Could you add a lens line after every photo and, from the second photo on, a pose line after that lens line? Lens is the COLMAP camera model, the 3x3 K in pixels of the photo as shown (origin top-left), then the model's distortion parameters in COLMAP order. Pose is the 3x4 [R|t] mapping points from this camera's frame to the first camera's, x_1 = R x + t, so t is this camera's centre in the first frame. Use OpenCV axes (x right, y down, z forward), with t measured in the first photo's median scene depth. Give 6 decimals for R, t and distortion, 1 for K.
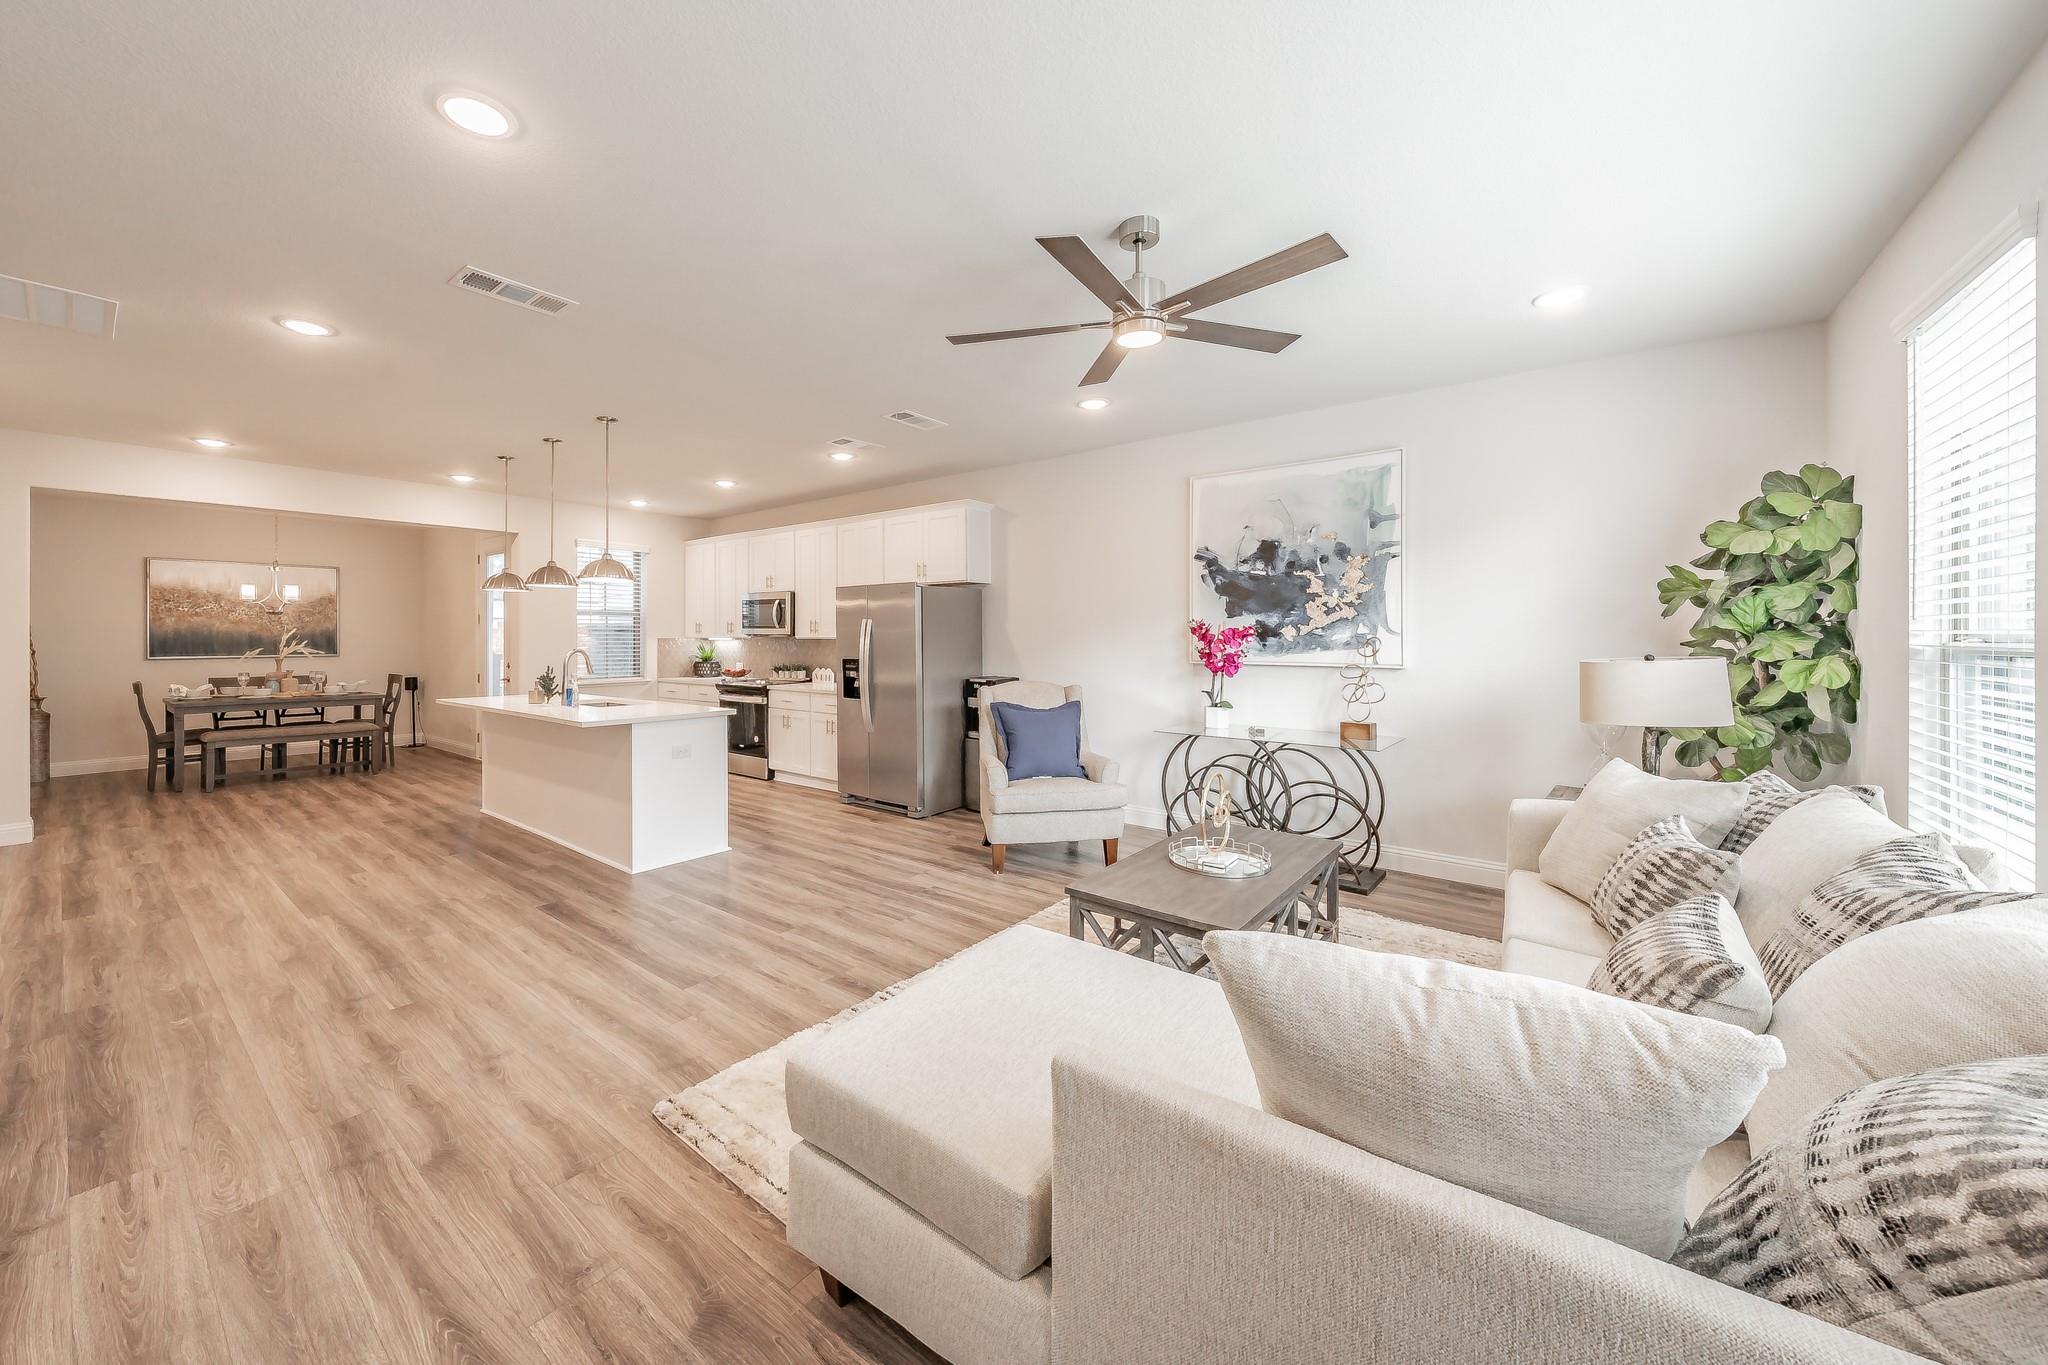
lens RADIAL K [[726.2, 0, 1023.9], [0, 726.2, 640.6], [0, 0, 1]] dist [0.000055, 0.000002]
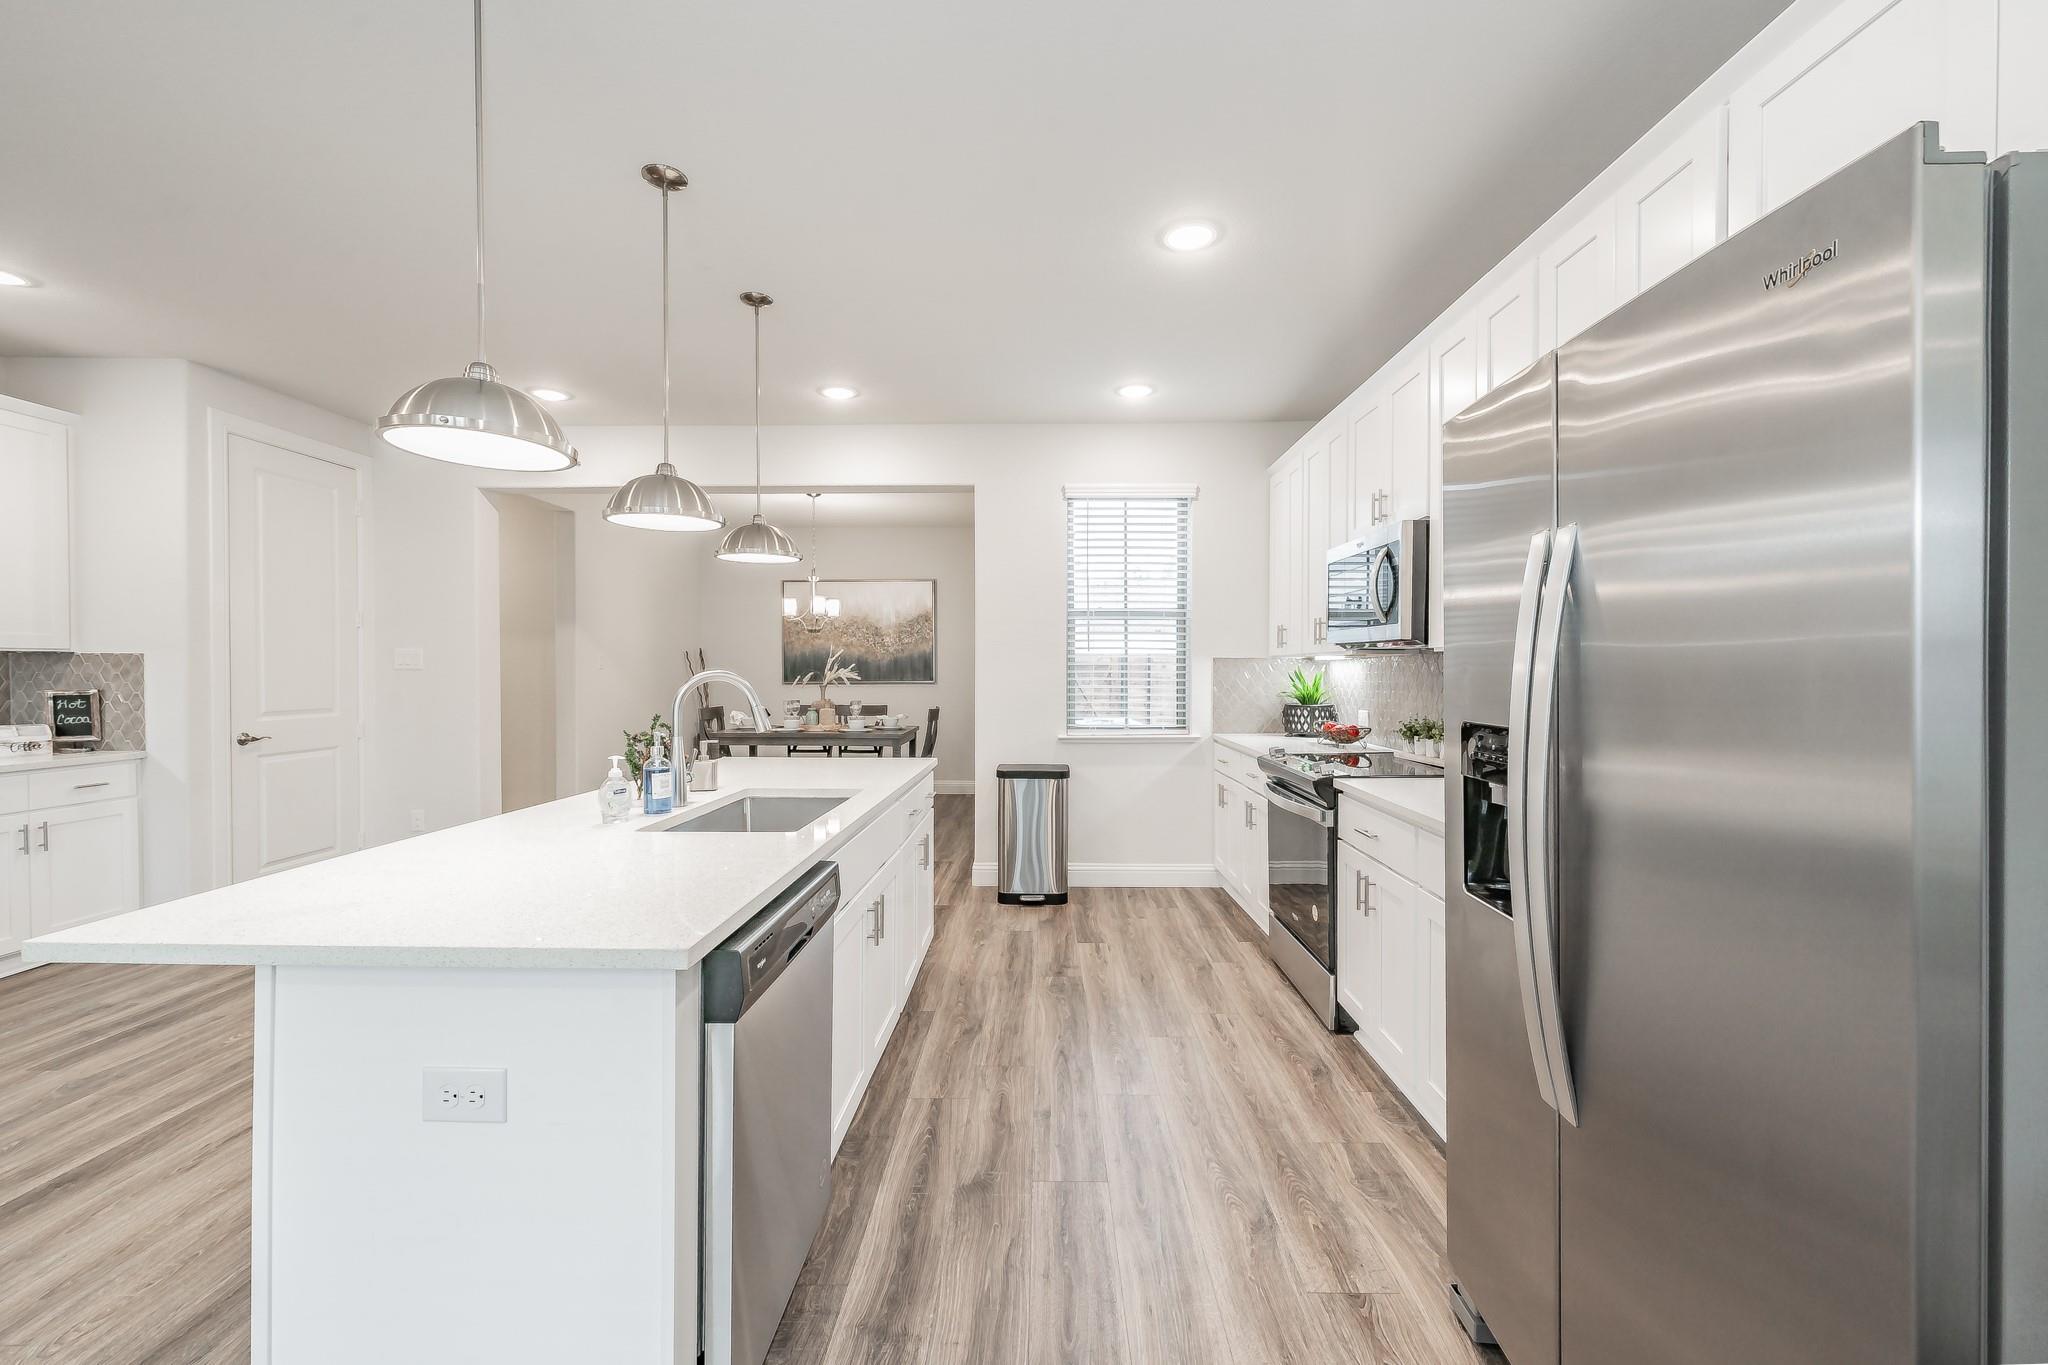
lens RADIAL K [[843.3, 0, 1024.0], [0, 843.3, 682.5], [0, 0, 1]] dist [0.115068, 0.000010]
pose [[0.578868, 0.013068, -0.815316, -0.082474], [-0.004331, 0.999907, 0.012952, 0.007844], [0.815409, -0.003966, 0.578871, 0.588318]]
